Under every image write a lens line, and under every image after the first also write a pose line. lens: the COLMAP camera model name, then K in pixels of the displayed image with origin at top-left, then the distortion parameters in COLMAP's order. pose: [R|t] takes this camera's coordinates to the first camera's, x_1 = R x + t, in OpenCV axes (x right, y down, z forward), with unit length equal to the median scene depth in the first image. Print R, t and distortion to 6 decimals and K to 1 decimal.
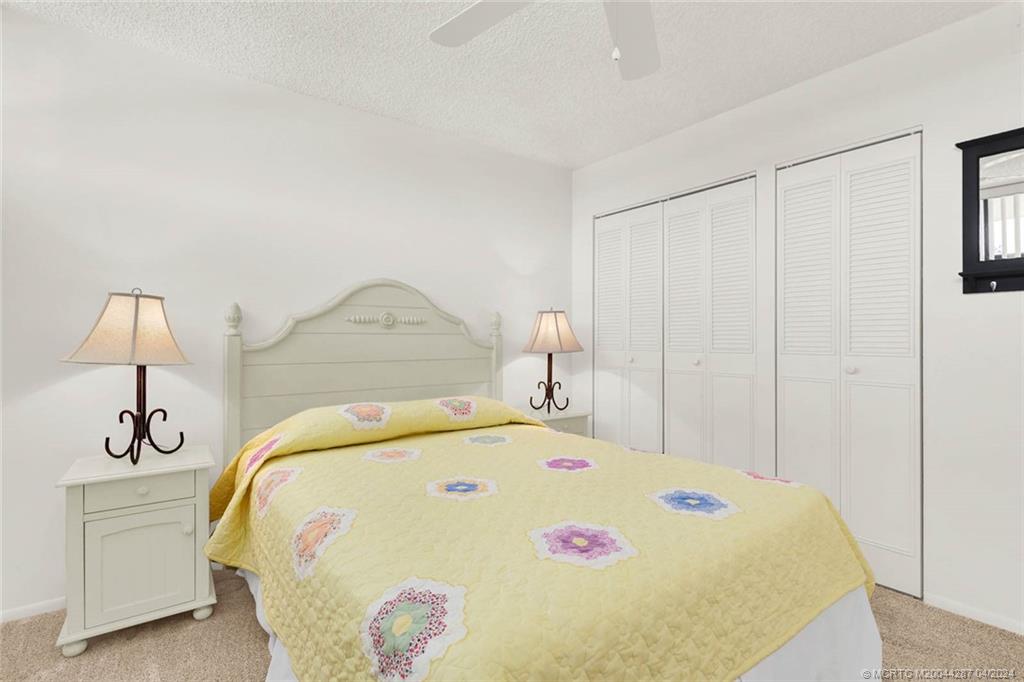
lens RADIAL K [[477.9, 0, 512.7], [0, 477.9, 338.6], [0, 0, 1]] dist [-0.002202, 0.000329]
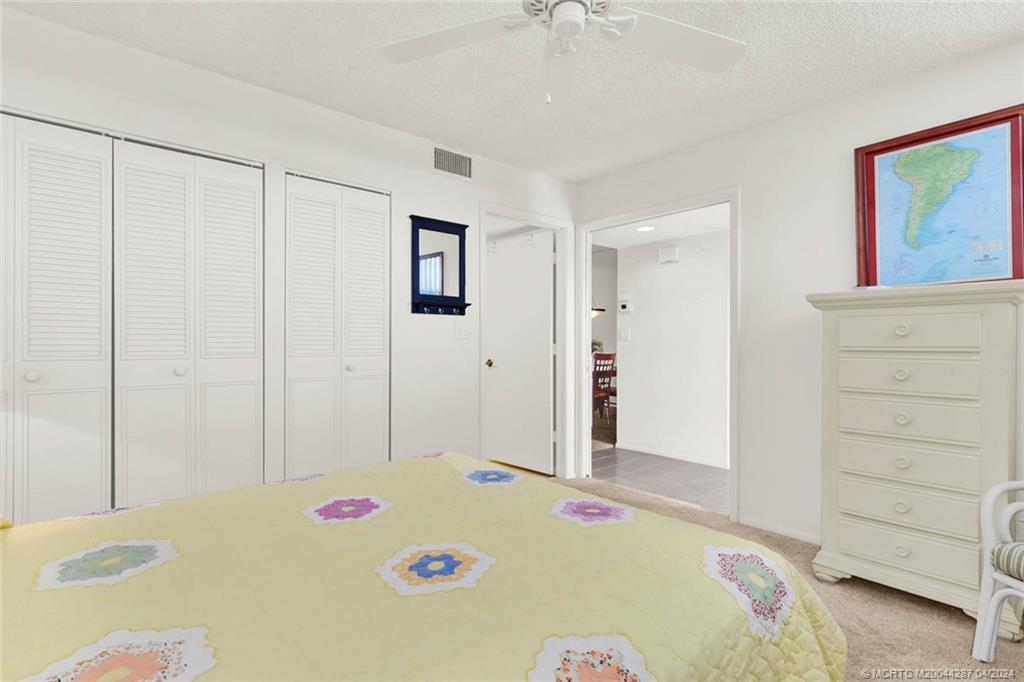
lens RADIAL K [[479.6, 0, 512.0], [0, 479.6, 341.0], [0, 0, 1]] dist [-0.003096, -0.000276]
pose [[-0.048489, 0.010103, 0.998773, -0.523666], [0.000003, 0.999949, -0.010115, 0.009979], [-0.998824, -0.000487, -0.048487, 0.638957]]
